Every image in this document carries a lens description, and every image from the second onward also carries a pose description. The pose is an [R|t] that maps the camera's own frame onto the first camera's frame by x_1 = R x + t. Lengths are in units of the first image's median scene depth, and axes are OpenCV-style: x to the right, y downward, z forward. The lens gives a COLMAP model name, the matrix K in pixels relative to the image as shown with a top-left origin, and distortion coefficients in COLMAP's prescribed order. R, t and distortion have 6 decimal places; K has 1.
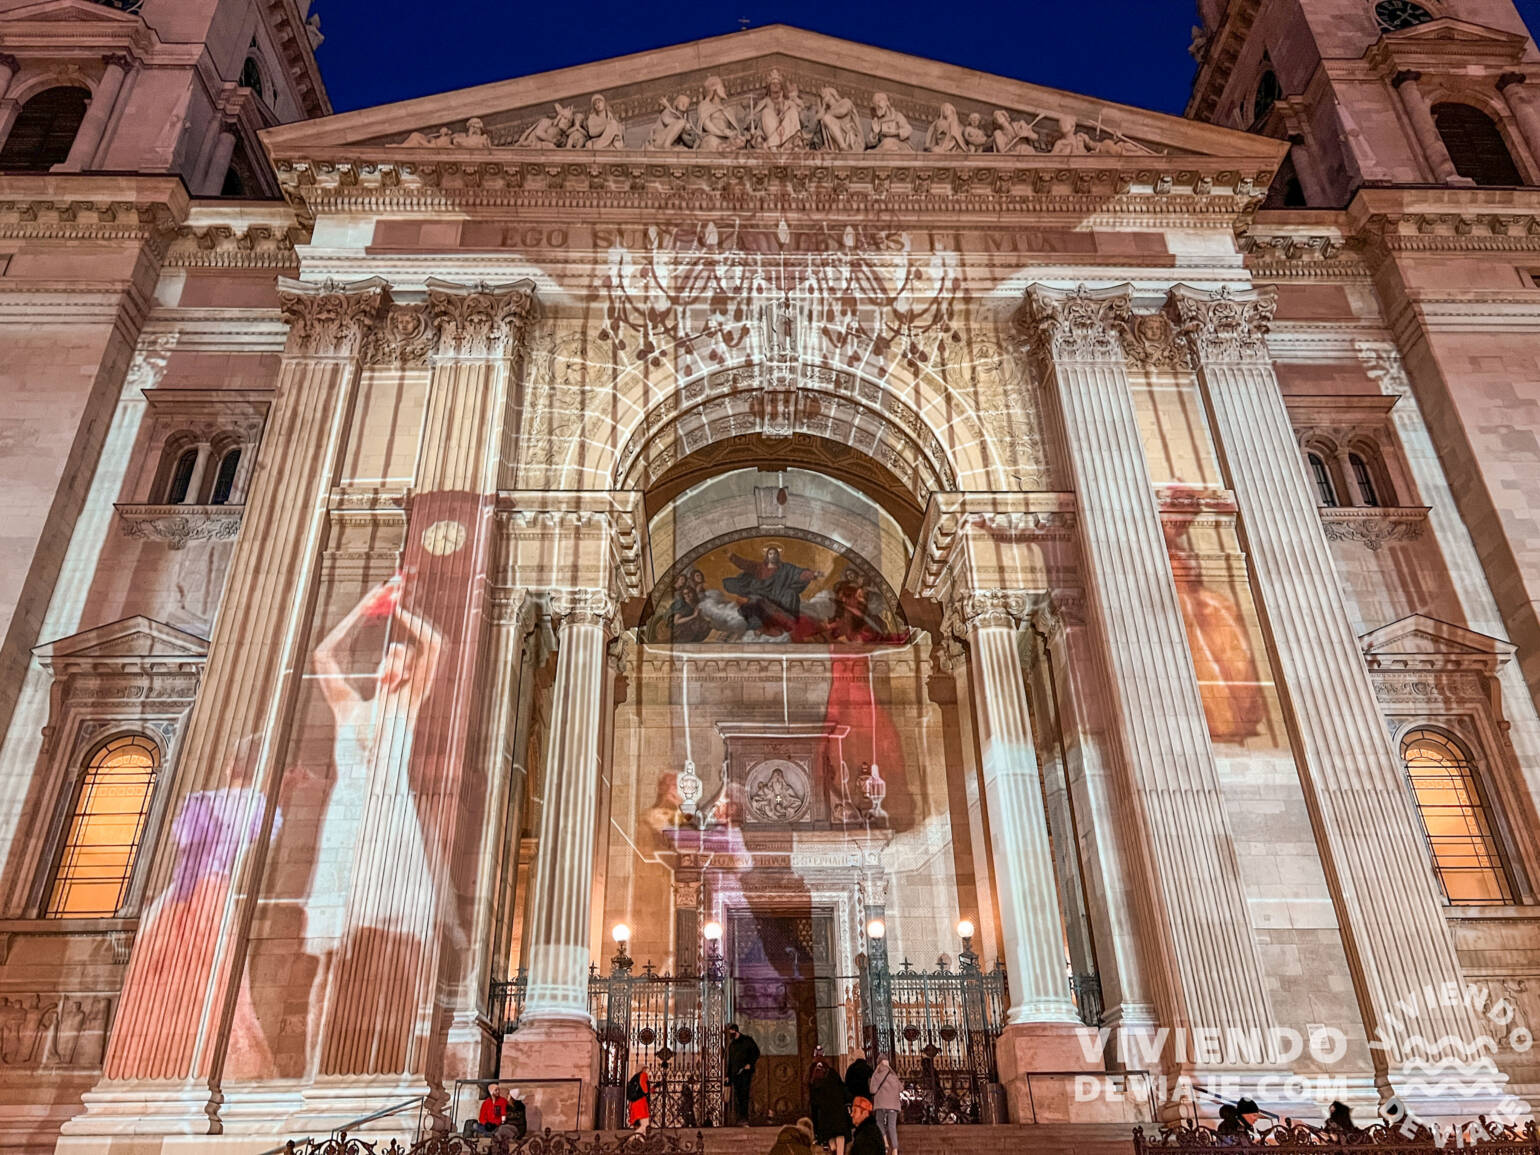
lens RADIAL K [[1135.3, 0, 770.0], [0, 1135.3, 577.5], [0, 0, 1]] dist [0.003100, -0.000862]
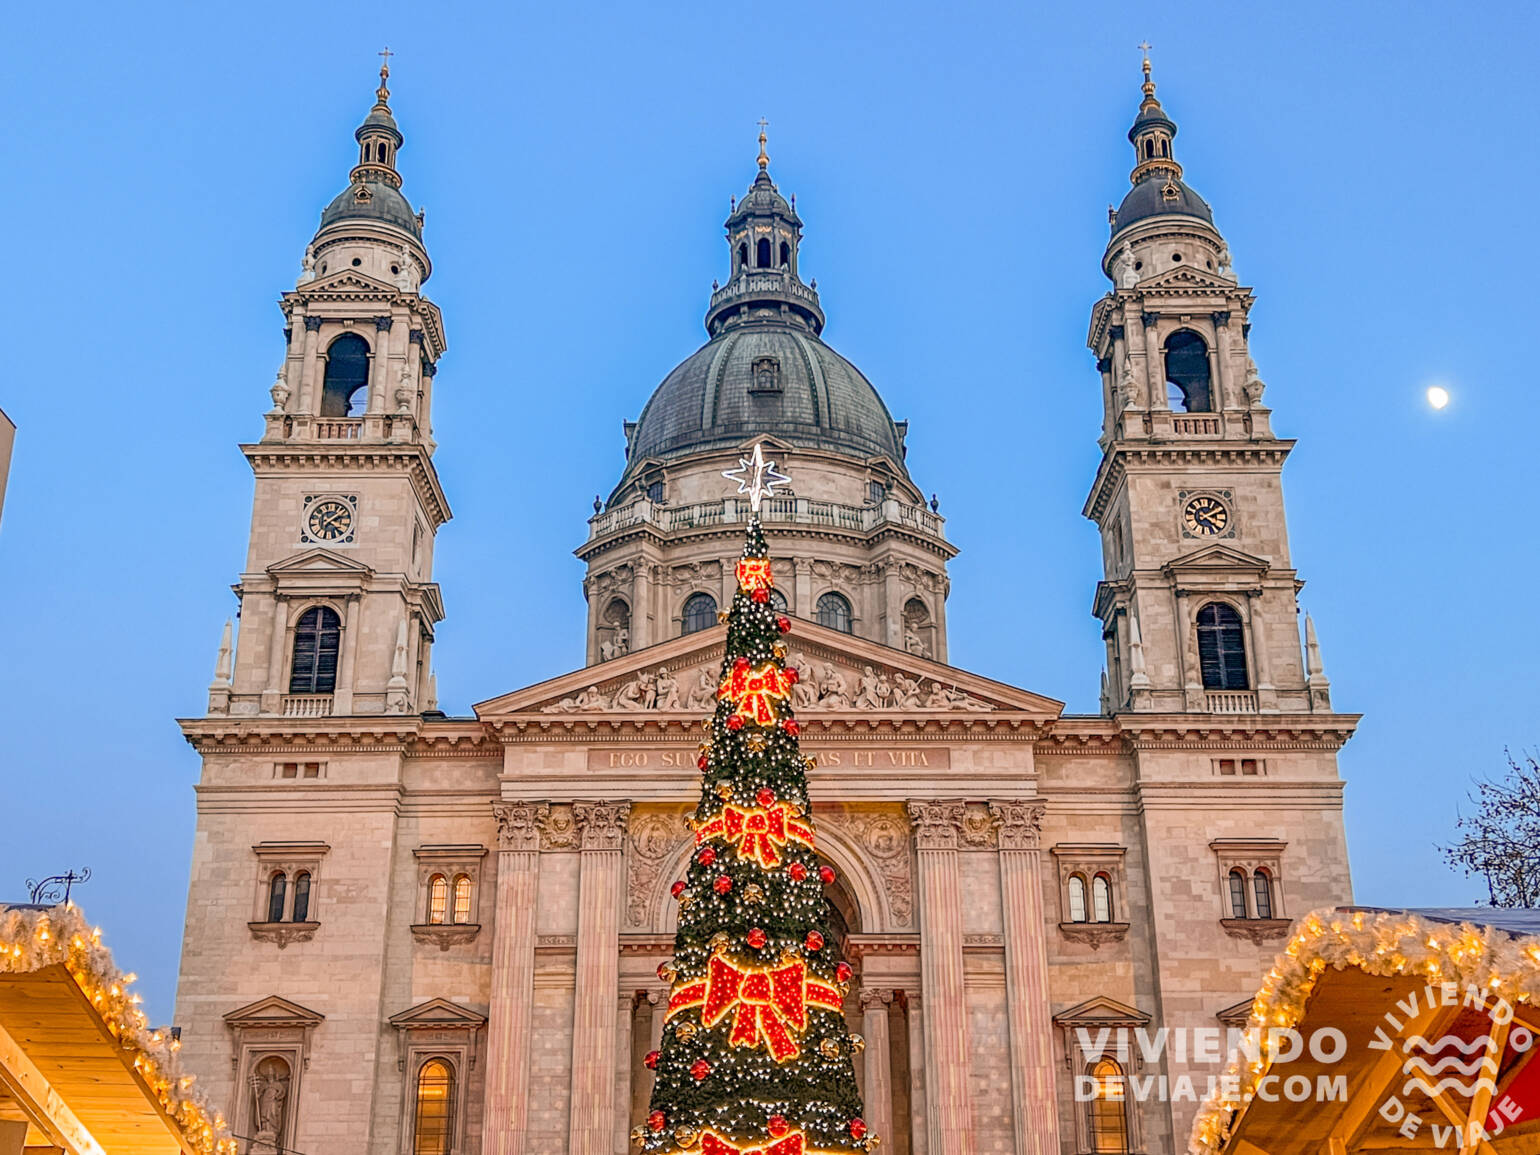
lens RADIAL K [[1775.5, 0, 762.4], [0, 1775.5, 576.0], [0, 0, 1]] dist [0.185845, -0.633243]
pose [[0.999570, 0.002744, -0.029178, 0.076992], [0.001408, 0.989963, 0.141321, -0.937178], [0.029273, -0.141301, 0.989534, -1.626191]]
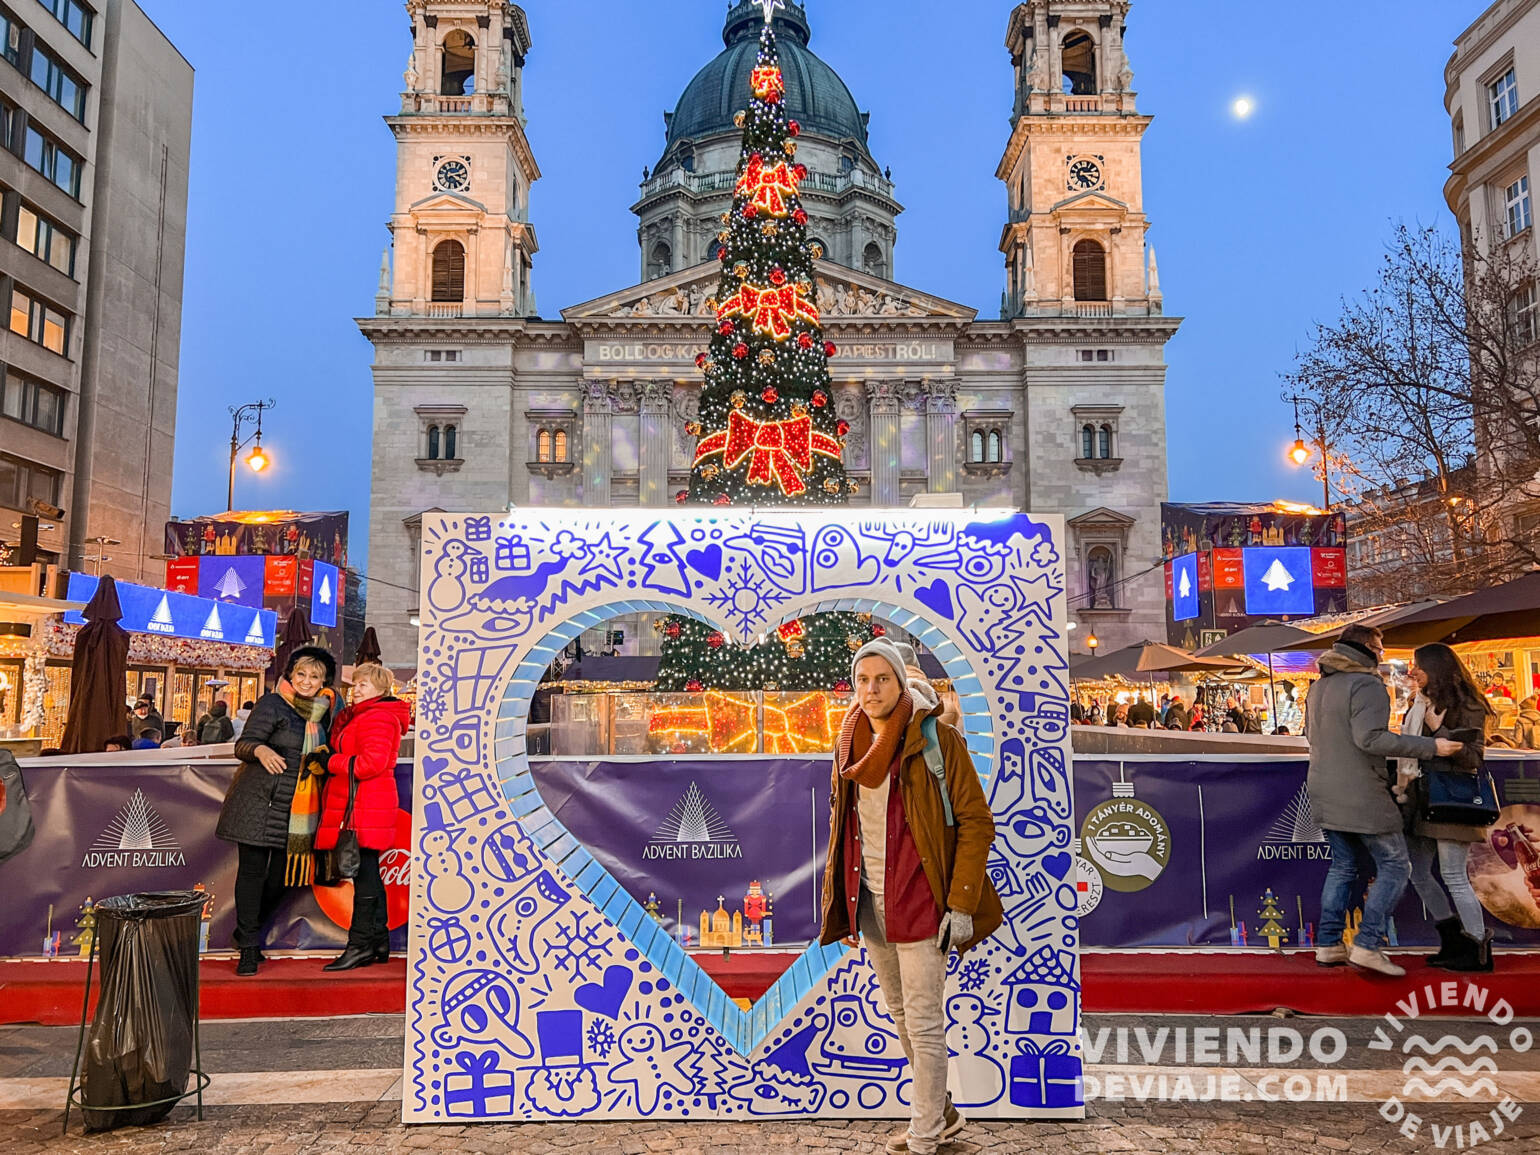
lens RADIAL K [[1135.3, 0, 770.0], [0, 1135.3, 577.5], [0, 0, 1]] dist [0.003100, -0.000862]
pose [[0.999729, 0.012370, -0.019715, 0.065352], [-0.003408, 0.915749, 0.401736, -0.822614], [0.023024, -0.401560, 0.915543, -1.448824]]
